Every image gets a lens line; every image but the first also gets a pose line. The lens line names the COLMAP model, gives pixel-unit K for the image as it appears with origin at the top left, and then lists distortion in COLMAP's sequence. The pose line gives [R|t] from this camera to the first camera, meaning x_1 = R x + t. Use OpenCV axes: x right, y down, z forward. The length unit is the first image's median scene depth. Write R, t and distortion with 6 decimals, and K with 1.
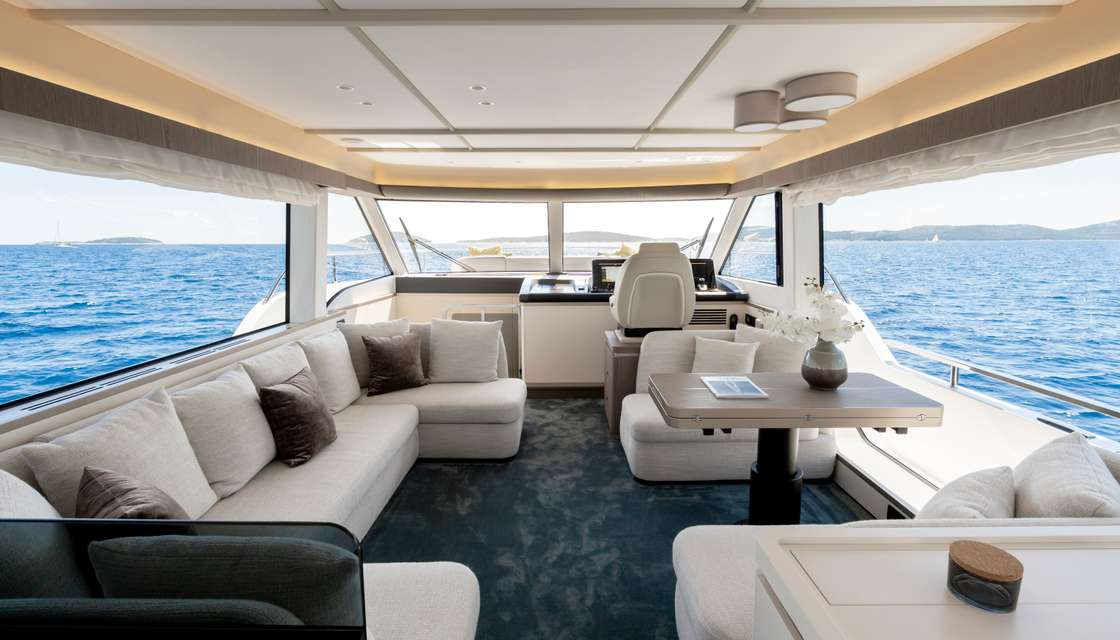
lens RADIAL K [[533.2, 0, 560.0], [0, 533.2, 320.0], [0, 0, 1]] dist [-0.002809, 0.000204]
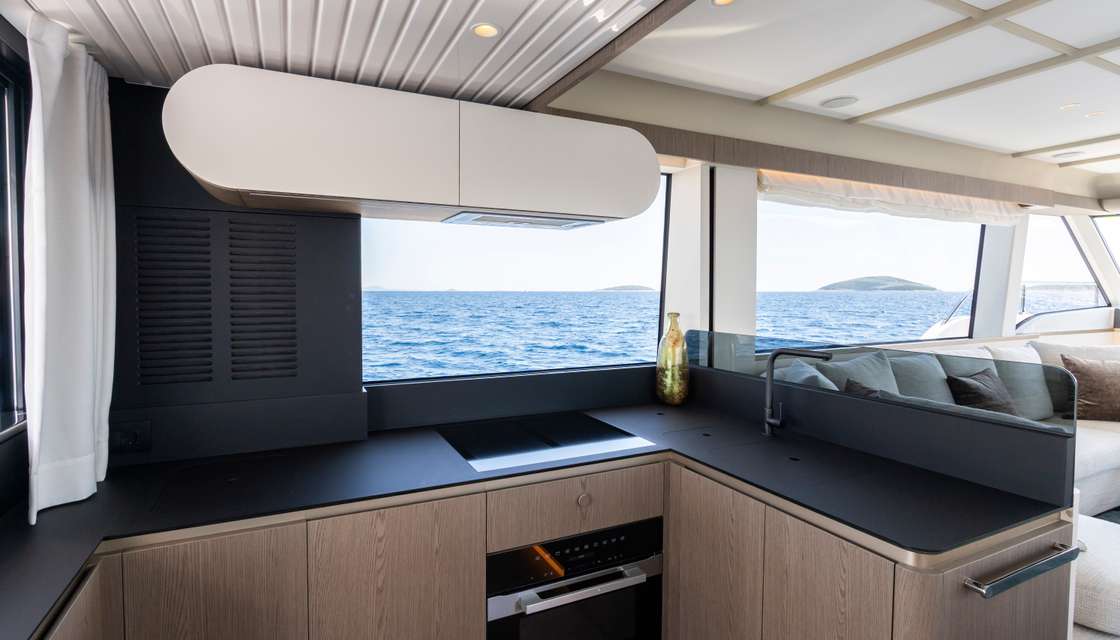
lens RADIAL K [[533.2, 0, 560.0], [0, 533.2, 320.0], [0, 0, 1]] dist [-0.002809, 0.000204]
pose [[0.447842, 0.036435, -0.893370, 0.067293], [-0.116421, 0.993039, -0.017862, 0.080173], [0.886501, 0.112006, 0.448966, -0.201038]]
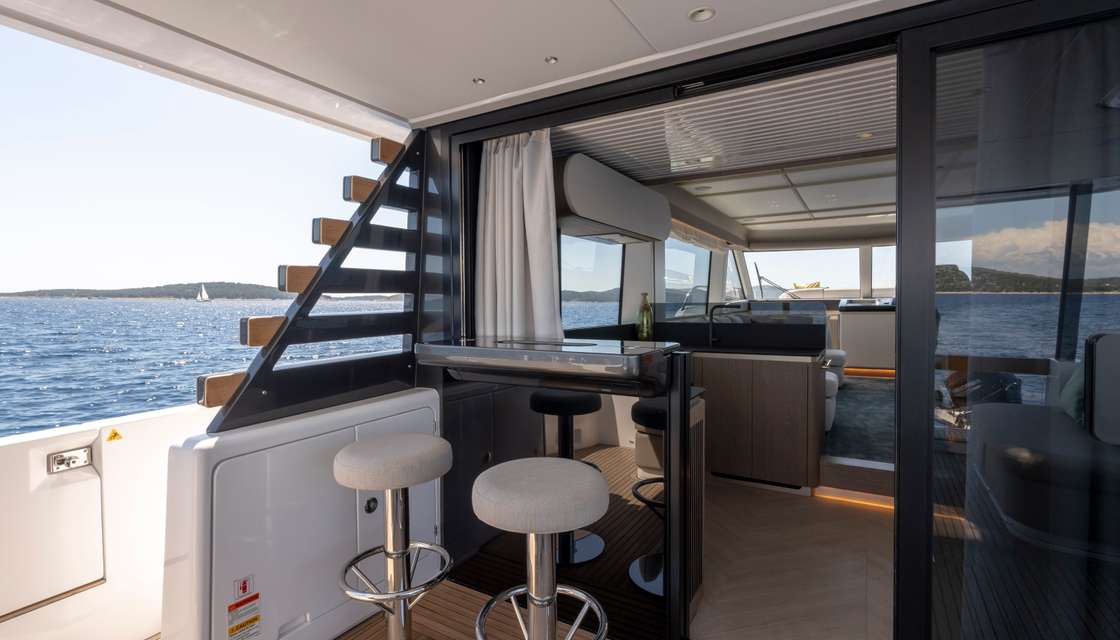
lens RADIAL K [[533.2, 0, 560.0], [0, 533.2, 320.0], [0, 0, 1]] dist [-0.002809, 0.000204]
pose [[0.869887, 0.007614, -0.493192, -0.024828], [-0.059863, 0.994119, -0.090238, 0.219586], [0.489605, 0.108021, 0.865228, -0.892246]]
